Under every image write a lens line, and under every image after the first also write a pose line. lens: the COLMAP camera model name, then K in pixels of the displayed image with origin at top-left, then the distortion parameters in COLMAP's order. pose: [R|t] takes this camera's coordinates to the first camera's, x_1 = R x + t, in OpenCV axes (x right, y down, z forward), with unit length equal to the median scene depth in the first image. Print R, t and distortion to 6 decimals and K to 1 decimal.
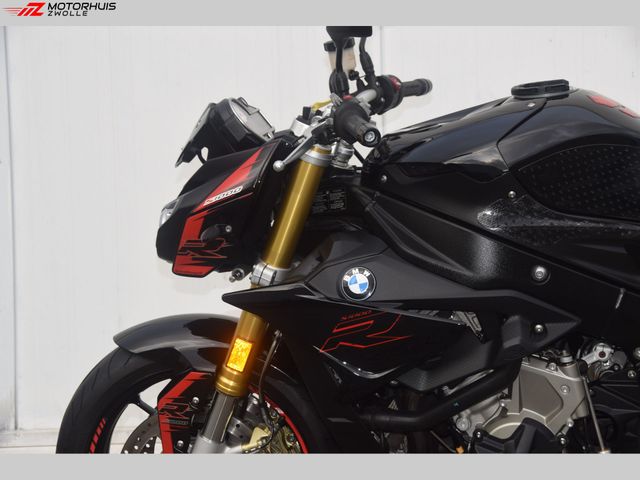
lens RADIAL K [[1383.6, 0, 317.6], [0, 1383.6, 237.5], [0, 0, 1]] dist [0.410708, 0.000000]
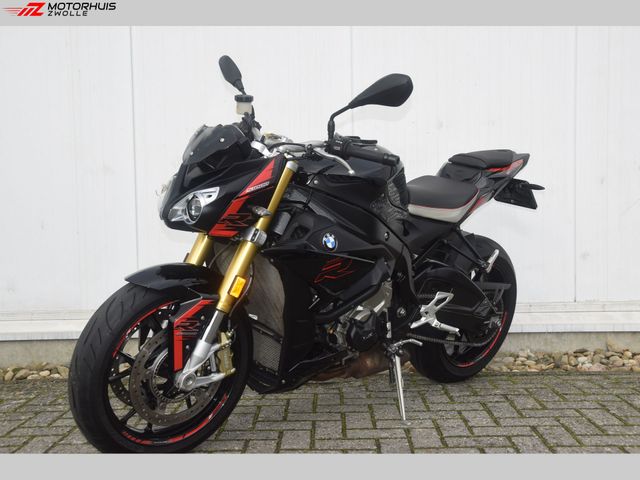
lens RADIAL K [[779.4, 0, 339.4], [0, 779.4, 245.1], [0, 0, 1]] dist [-0.096024, 0.000000]
pose [[0.559607, -0.008329, 0.828717, -0.748964], [-0.026349, 0.999265, 0.027836, 0.009022], [-0.828339, -0.037414, 0.558976, 0.422105]]
